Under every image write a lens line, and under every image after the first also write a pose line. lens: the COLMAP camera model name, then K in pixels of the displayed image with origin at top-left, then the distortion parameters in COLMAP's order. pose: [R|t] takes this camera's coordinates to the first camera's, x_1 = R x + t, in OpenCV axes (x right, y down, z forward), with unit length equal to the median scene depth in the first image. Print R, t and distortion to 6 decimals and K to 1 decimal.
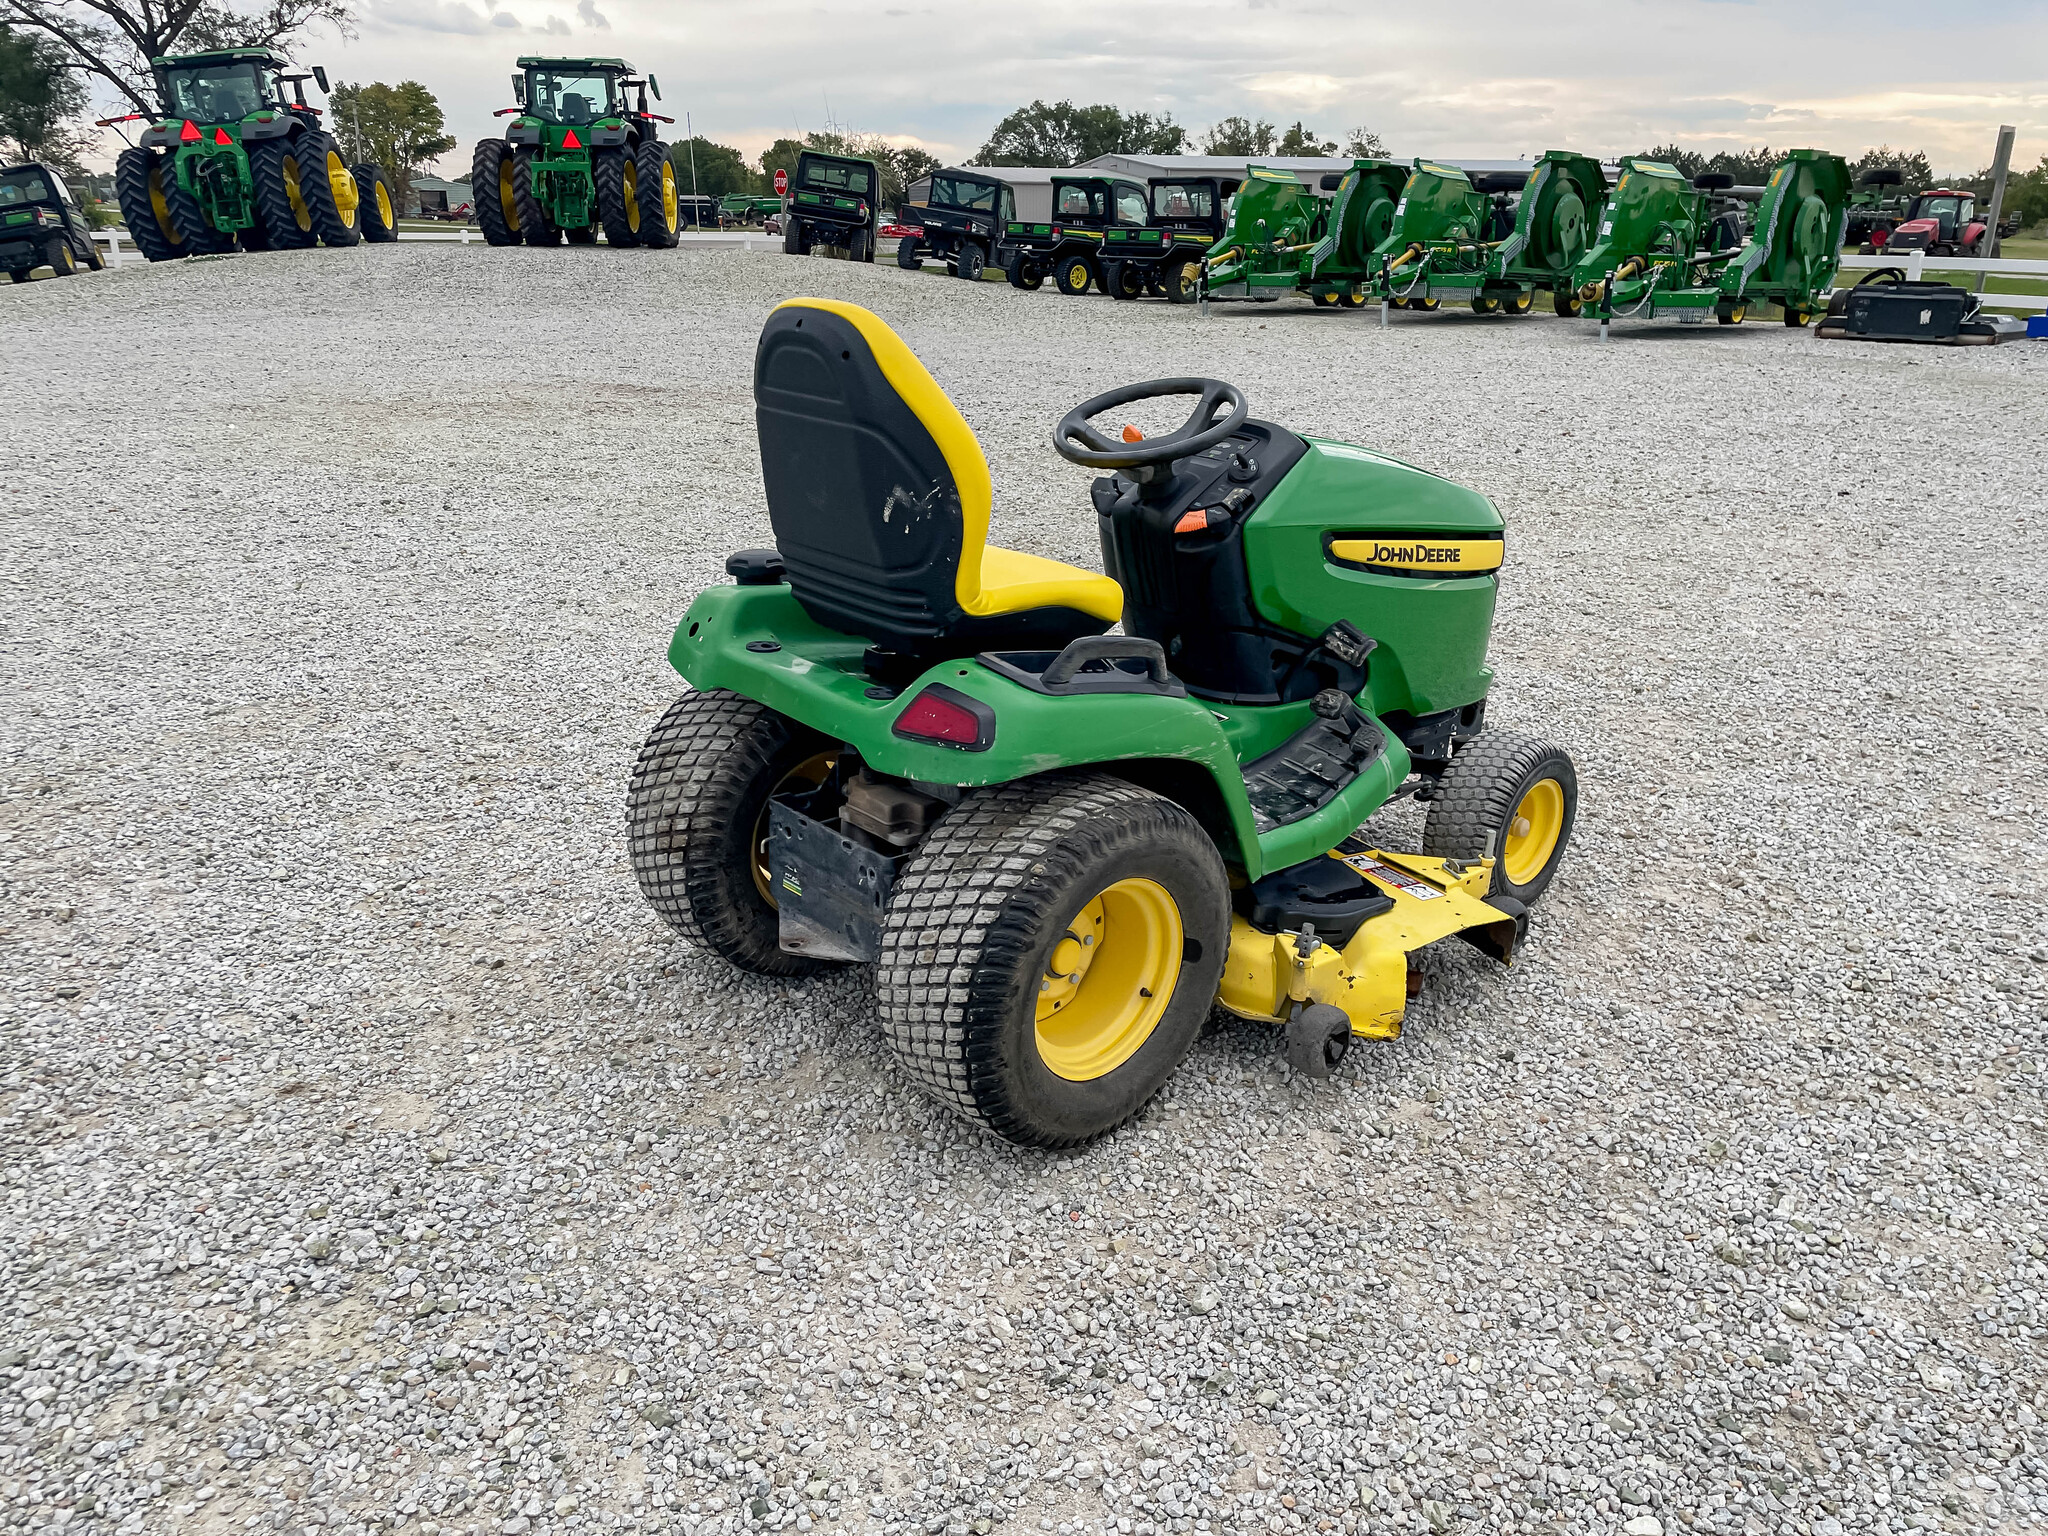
lens RADIAL K [[1580.9, 0, 1035.1], [0, 1580.9, 778.9], [0, 0, 1]] dist [0.057739, -0.085075]
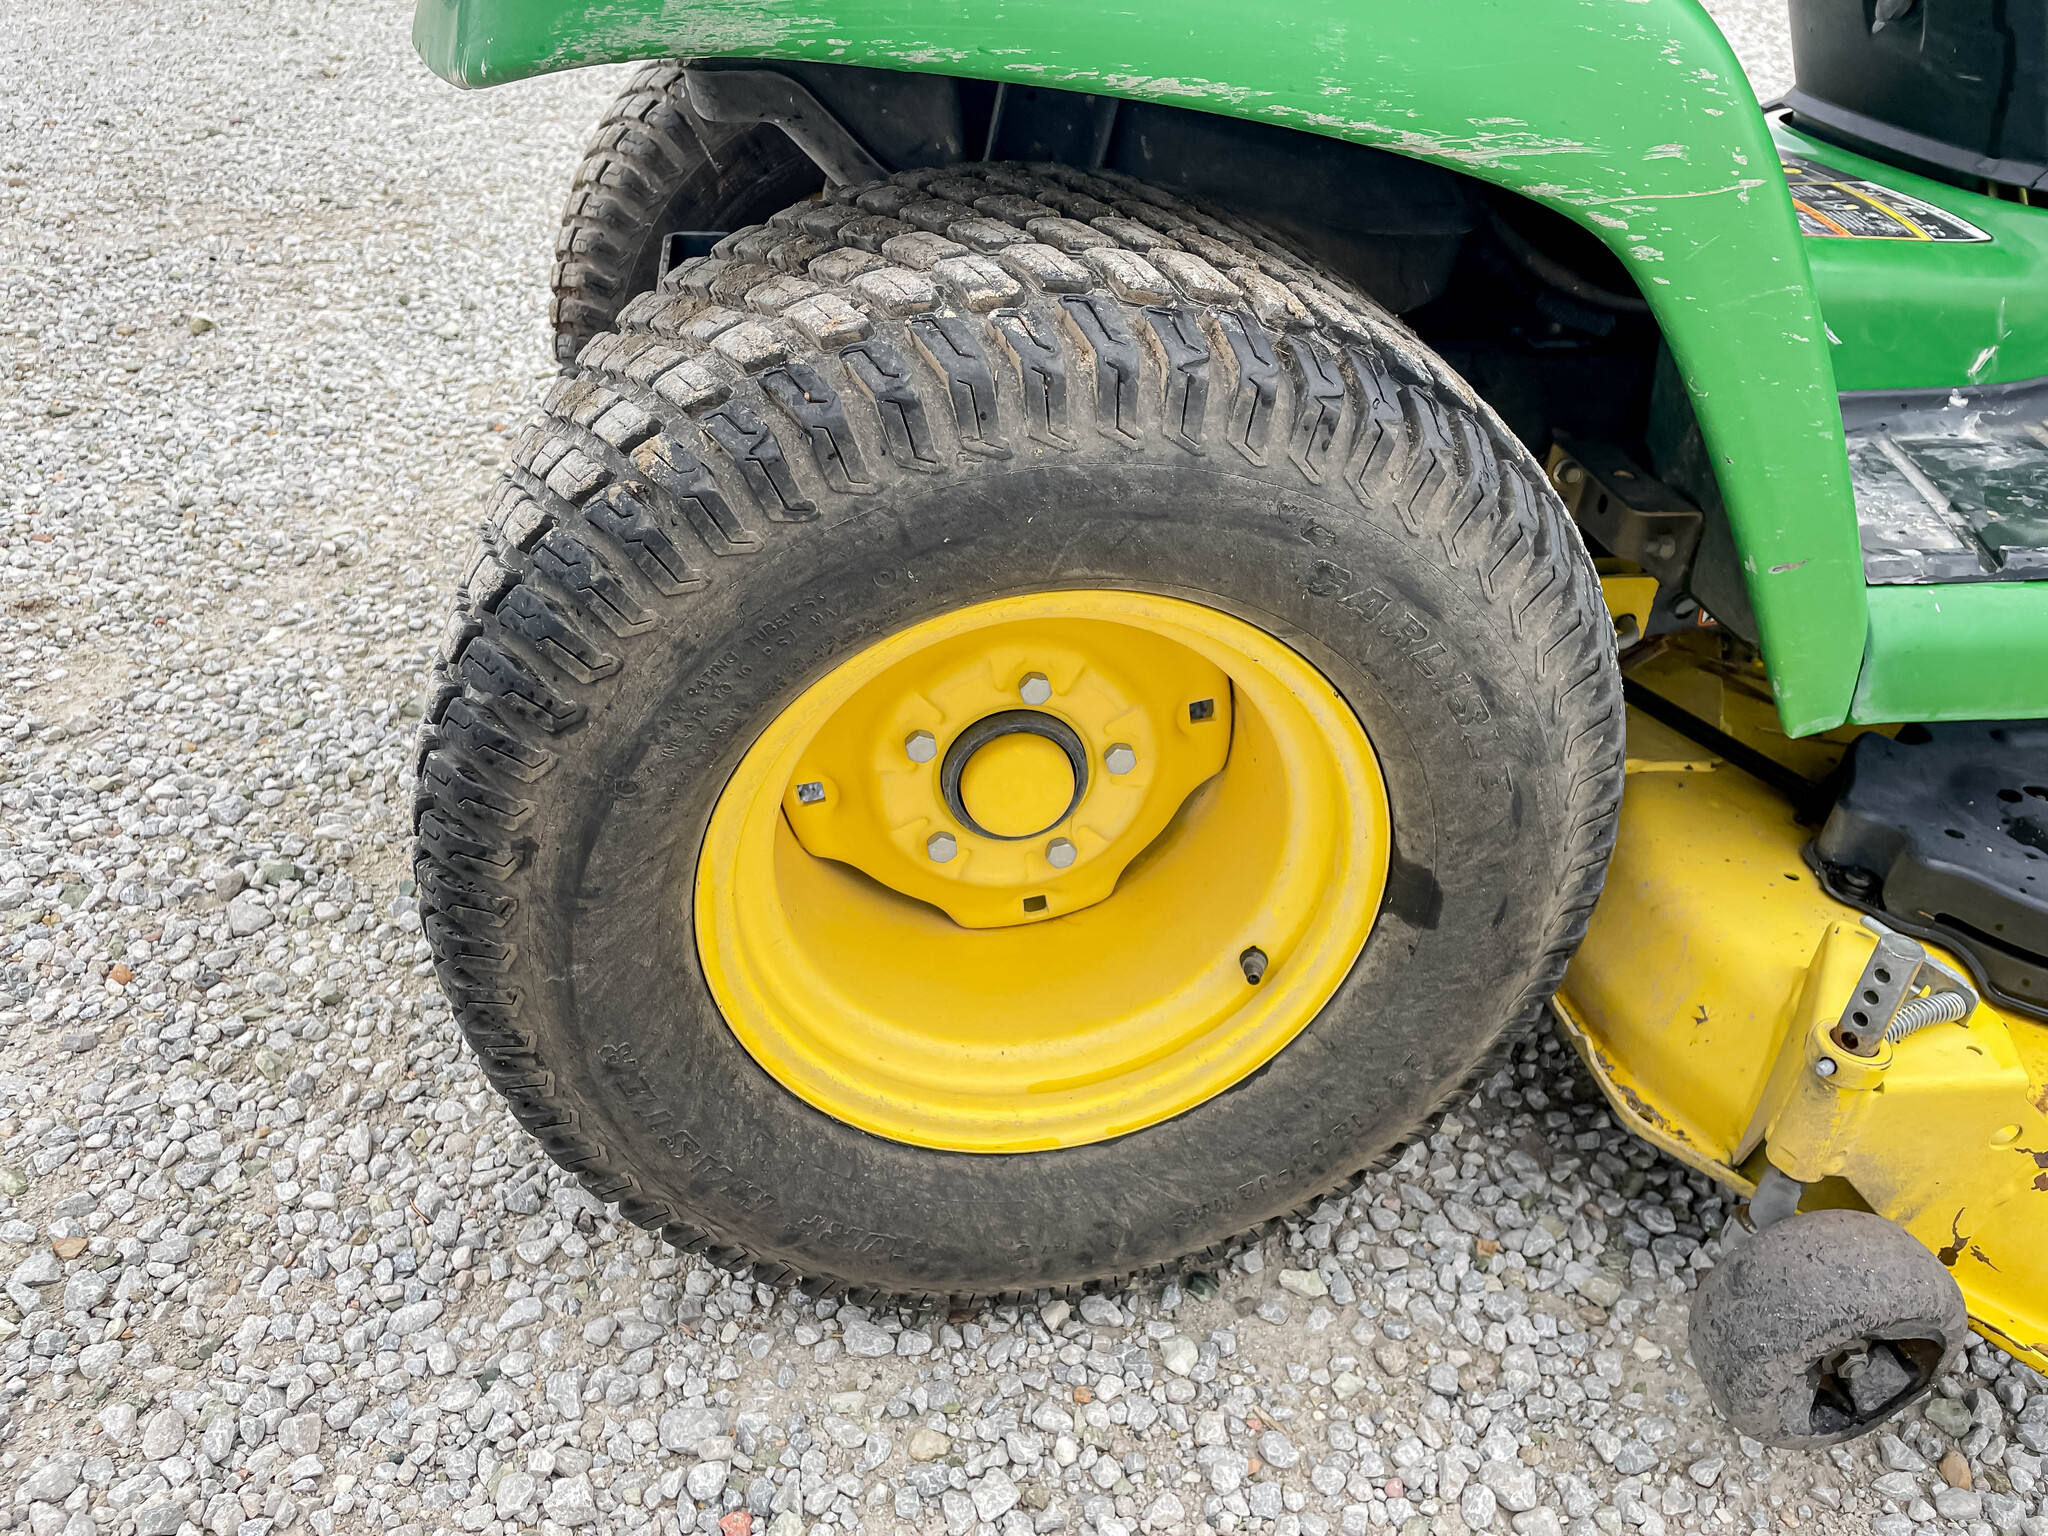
lens RADIAL K [[1580.9, 0, 980.4], [0, 1580.9, 761.5], [0, 0, 1]] dist [0.057739, -0.085075]
pose [[0.806574, 0.295492, -0.511979, 0.178190], [-0.186550, 0.949077, 0.253875, 0.024563], [0.560926, -0.109259, 0.820625, 0.707556]]
